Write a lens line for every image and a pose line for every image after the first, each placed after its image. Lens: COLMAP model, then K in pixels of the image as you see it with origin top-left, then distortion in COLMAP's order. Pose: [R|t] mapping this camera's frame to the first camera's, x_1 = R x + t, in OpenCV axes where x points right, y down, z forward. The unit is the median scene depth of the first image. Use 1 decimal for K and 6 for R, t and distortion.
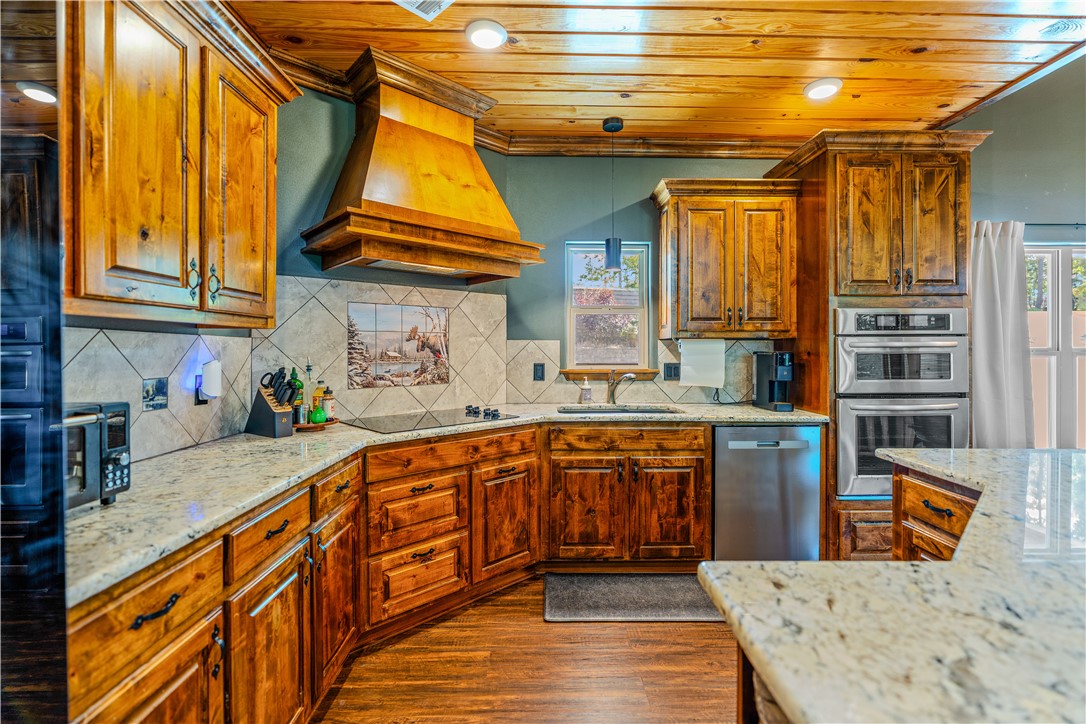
lens RADIAL K [[488.9, 0, 548.4], [0, 488.9, 351.2], [0, 0, 1]] dist [-0.002523, -0.000392]
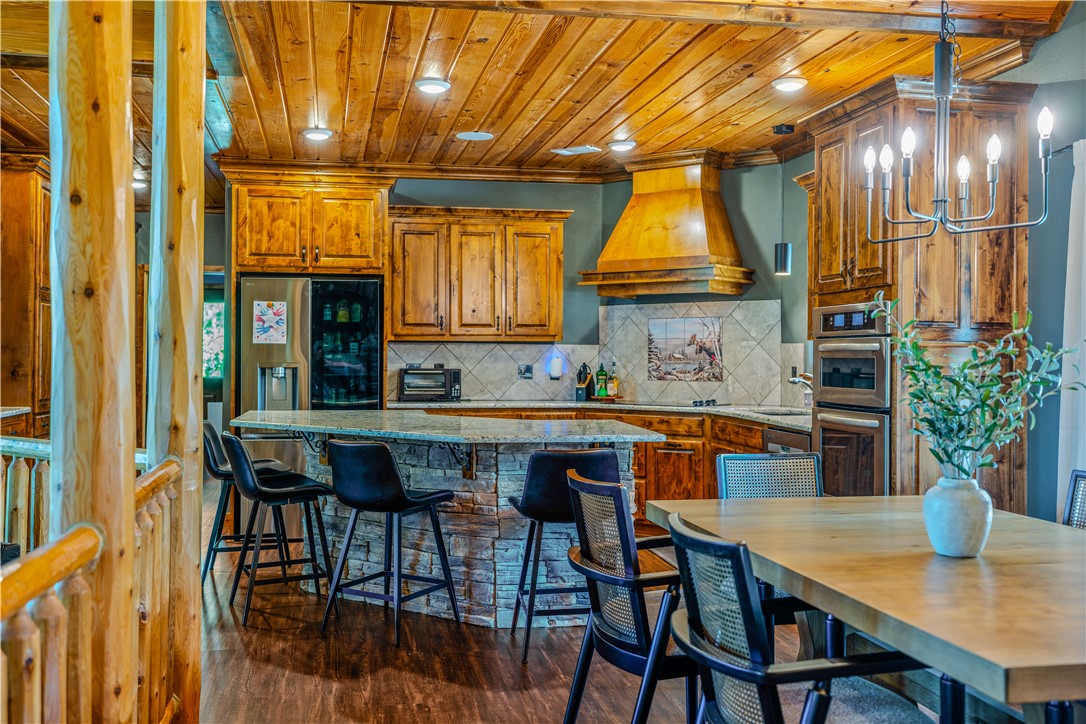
lens RADIAL K [[1098.8, 0, 537.5], [0, 1098.8, 355.4], [0, 0, 1]] dist [0.114535, 0.000000]
pose [[0.165716, 0.003947, -0.986166, 2.642566], [-0.006710, 0.999973, 0.002875, -0.001373], [0.986151, 0.006141, 0.165739, 0.147024]]
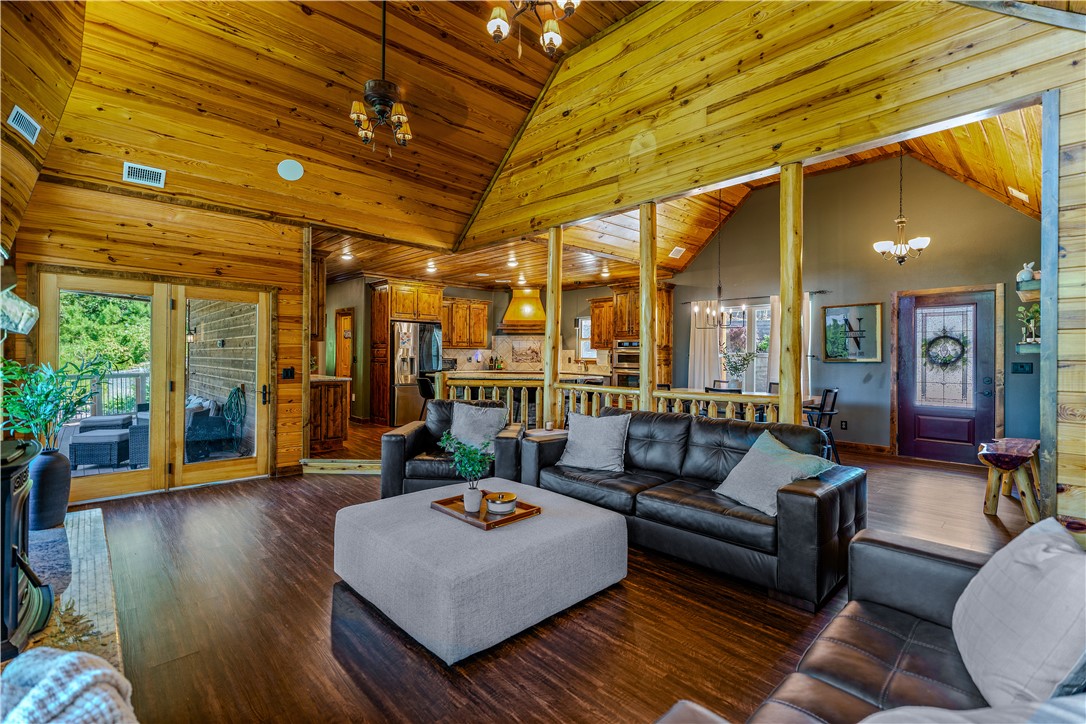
lens RADIAL K [[488.9, 0, 544.6], [0, 488.9, 355.6], [0, 0, 1]] dist [-0.002523, -0.000392]
pose [[0.675487, 0.007332, -0.737335, 2.708757], [-0.010362, 0.999946, 0.000450, 0.017305], [0.737299, 0.007336, 0.675527, -1.513767]]
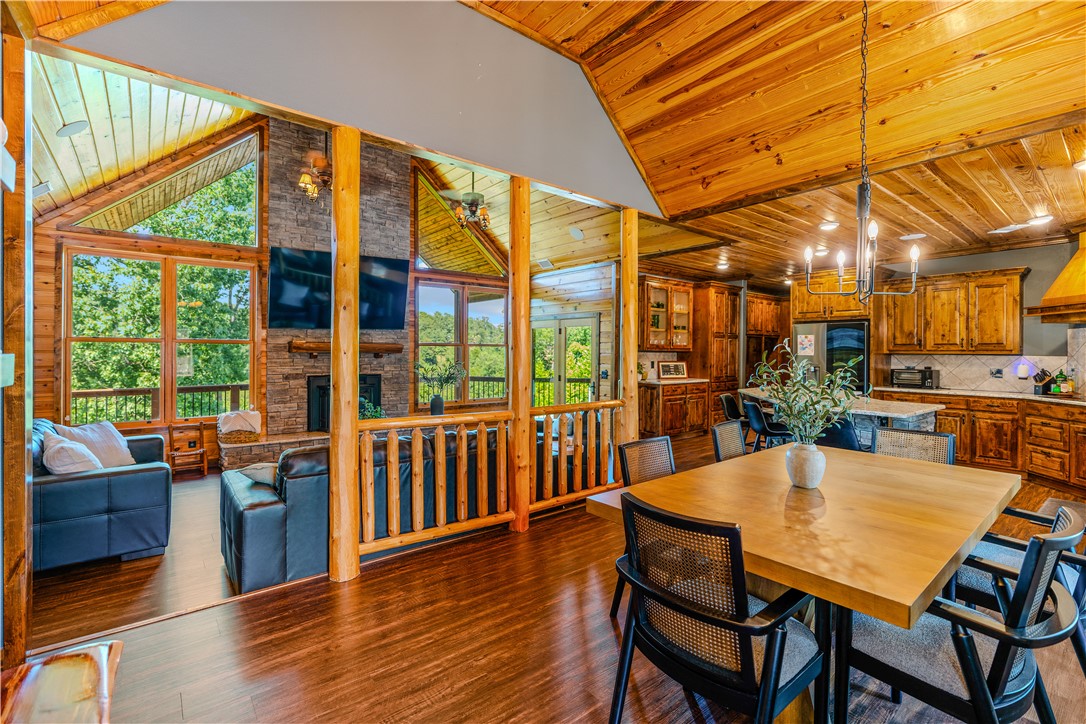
lens RADIAL K [[488.9, 0, 543.8], [0, 488.9, 354.8], [0, 0, 1]] dist [-0.002523, -0.000392]
pose [[-0.787732, 0.000319, -0.616018, 2.462883], [-0.006734, 0.999936, 0.009129, -0.034531], [0.615981, 0.011340, -0.787679, 1.119960]]
